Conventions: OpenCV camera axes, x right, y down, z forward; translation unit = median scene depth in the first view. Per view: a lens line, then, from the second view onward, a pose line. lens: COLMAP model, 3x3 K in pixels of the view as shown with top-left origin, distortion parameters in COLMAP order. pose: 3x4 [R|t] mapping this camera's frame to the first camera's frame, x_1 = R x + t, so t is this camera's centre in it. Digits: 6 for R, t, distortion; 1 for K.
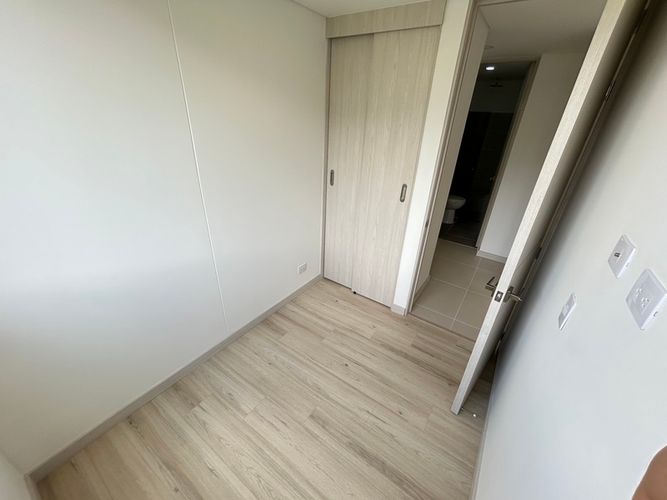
lens RADIAL K [[269.1, 0, 333.7], [0, 269.1, 248.4], [0, 0, 1]] dist [-0.000160, -0.000208]
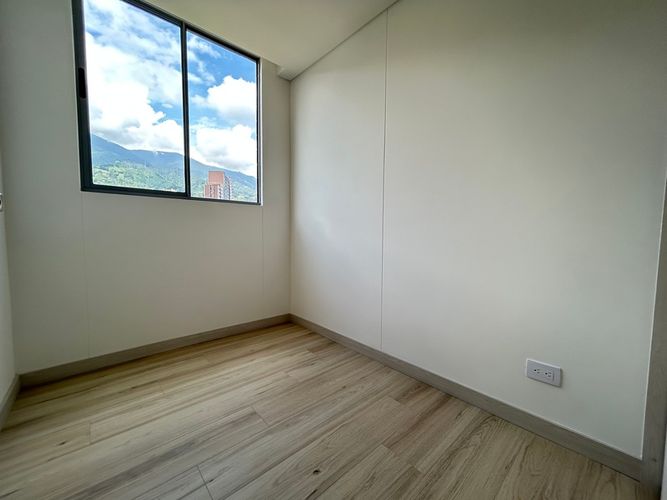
lens RADIAL K [[269.1, 0, 333.6], [0, 269.1, 251.5], [0, 0, 1]] dist [-0.000160, -0.000208]
pose [[-0.227125, 0.013798, -0.973768, 0.580816], [-0.461617, 0.878908, 0.120123, 0.010446], [0.857510, 0.476791, -0.193253, 1.058103]]
